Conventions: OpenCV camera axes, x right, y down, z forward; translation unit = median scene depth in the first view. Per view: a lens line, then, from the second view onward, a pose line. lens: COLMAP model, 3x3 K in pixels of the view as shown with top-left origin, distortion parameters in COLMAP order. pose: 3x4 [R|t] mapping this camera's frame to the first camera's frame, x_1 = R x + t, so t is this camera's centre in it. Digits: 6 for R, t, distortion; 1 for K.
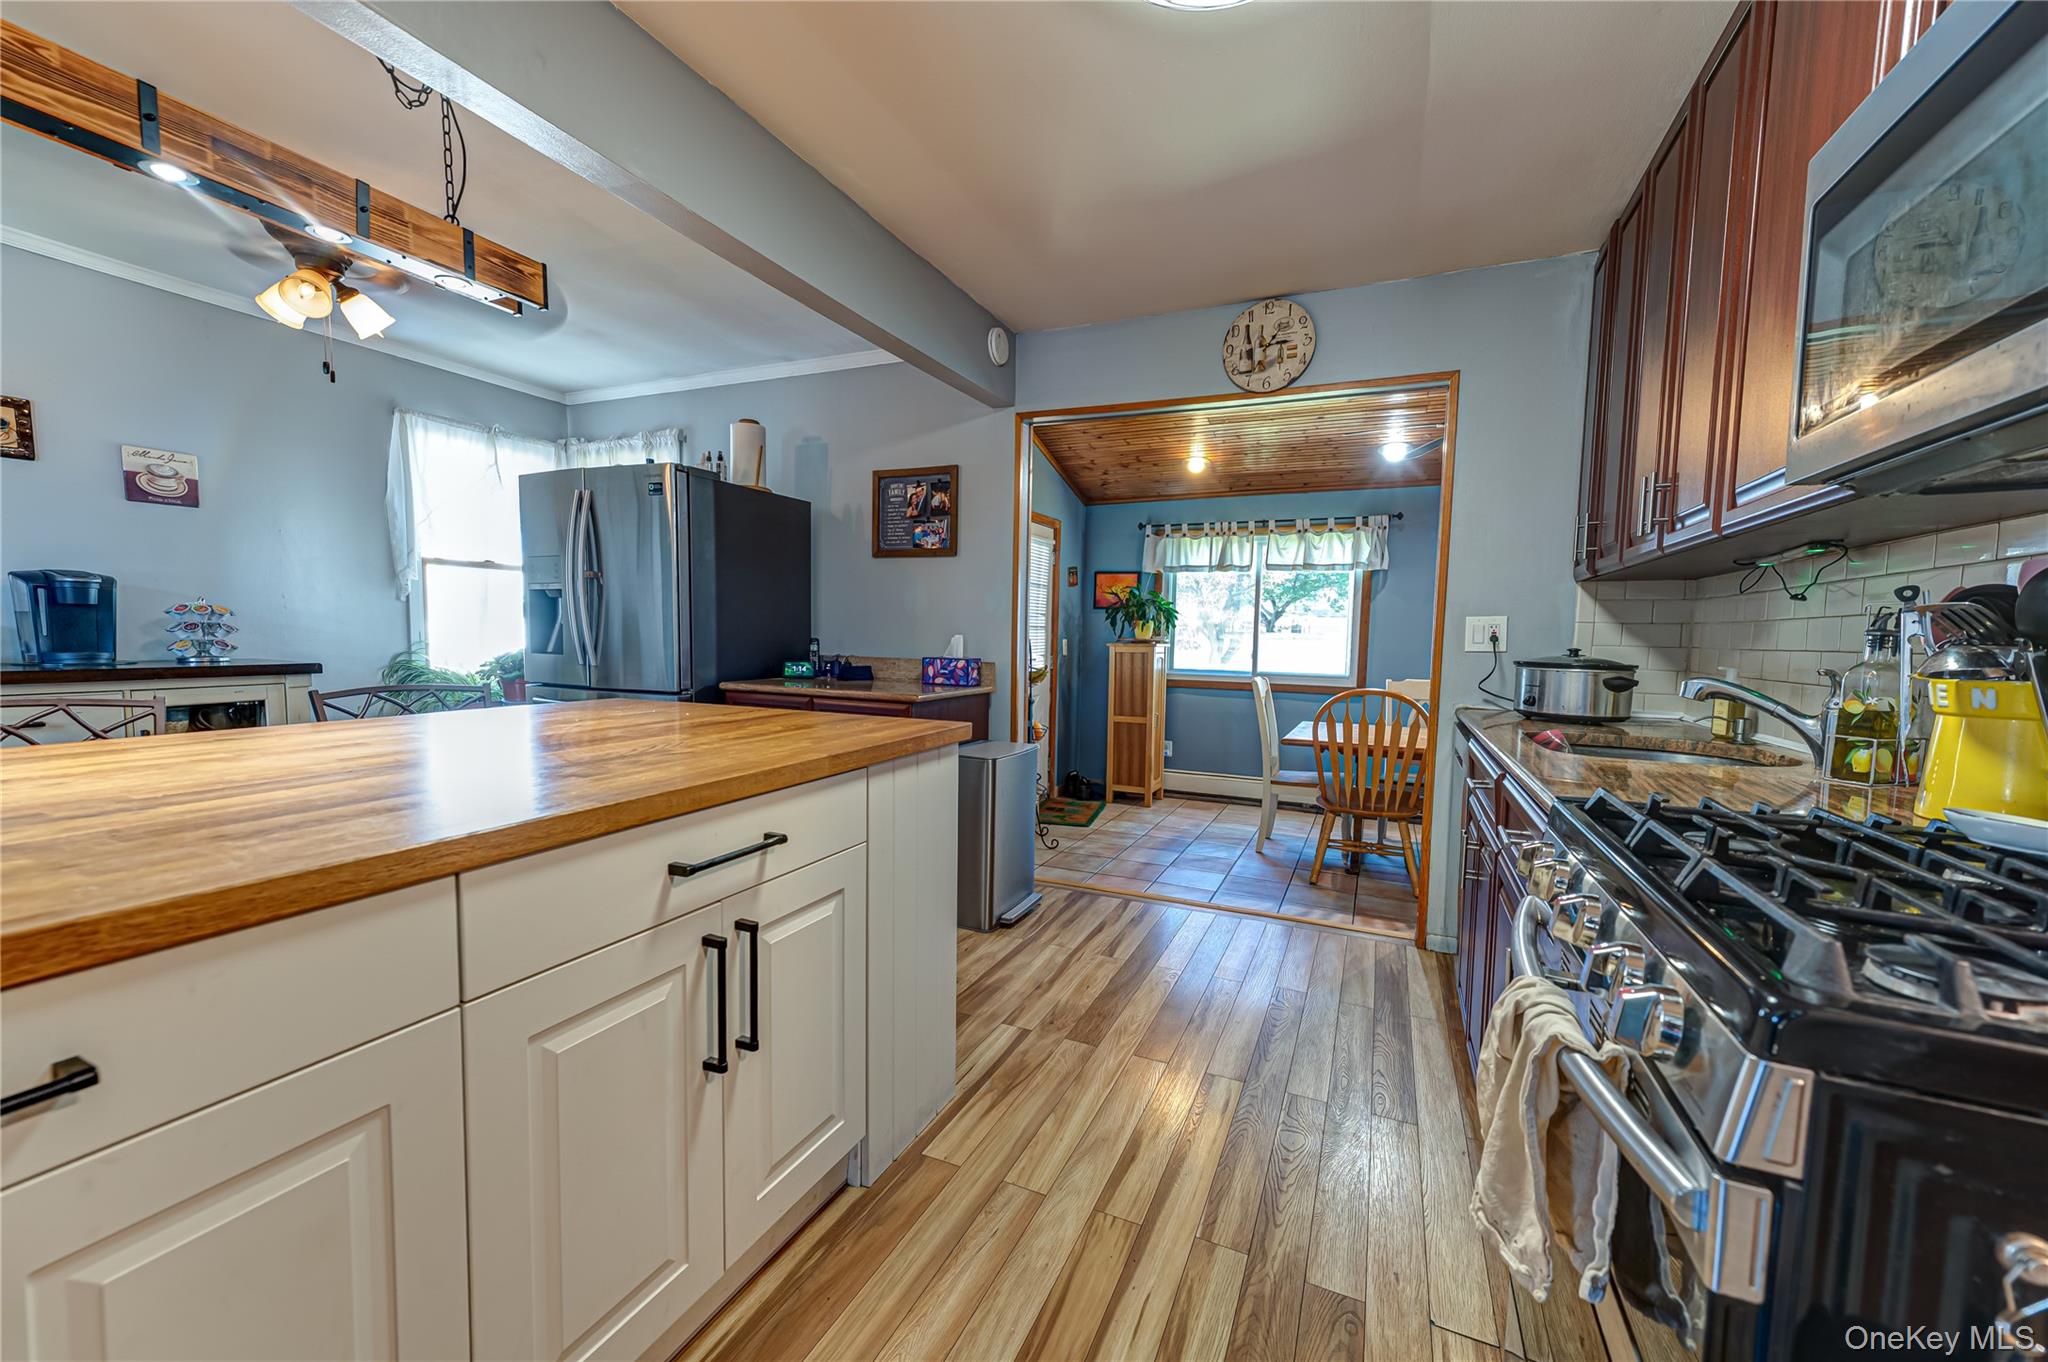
lens RADIAL K [[803.6, 0, 1021.1], [0, 803.6, 692.3], [0, 0, 1]] dist [0.011844, 0.000262]
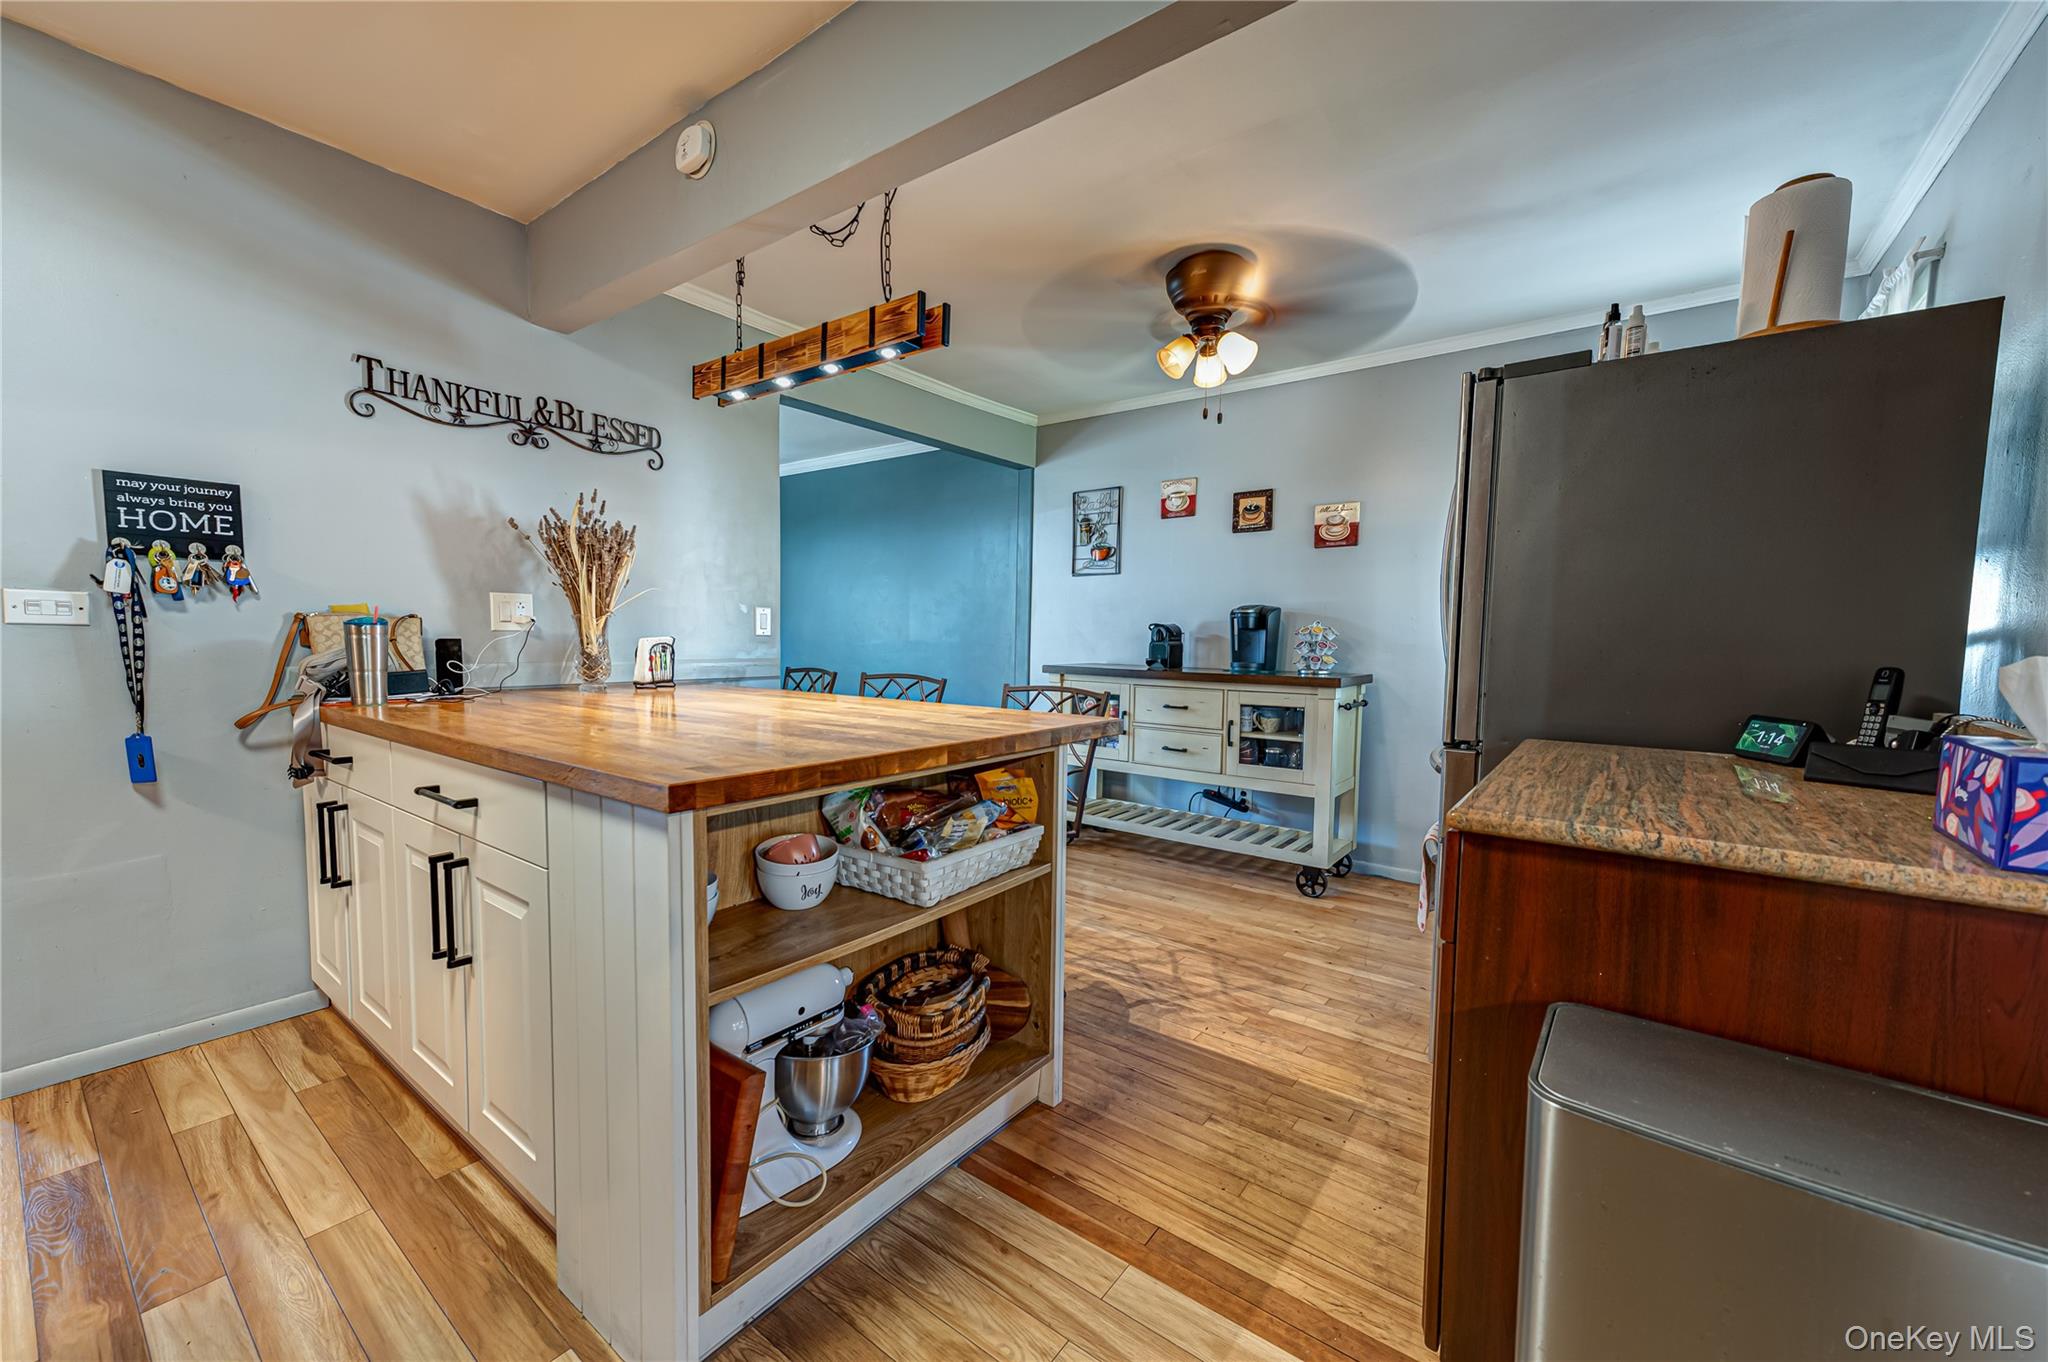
lens RADIAL K [[803.6, 0, 1033.8], [0, 803.6, 690.3], [0, 0, 1]] dist [0.011844, 0.000262]
pose [[-0.202546, 0.045624, -0.978209, 0.211292], [-0.090511, 0.993766, 0.065091, -0.046481], [0.975081, 0.101723, -0.197153, 0.709676]]
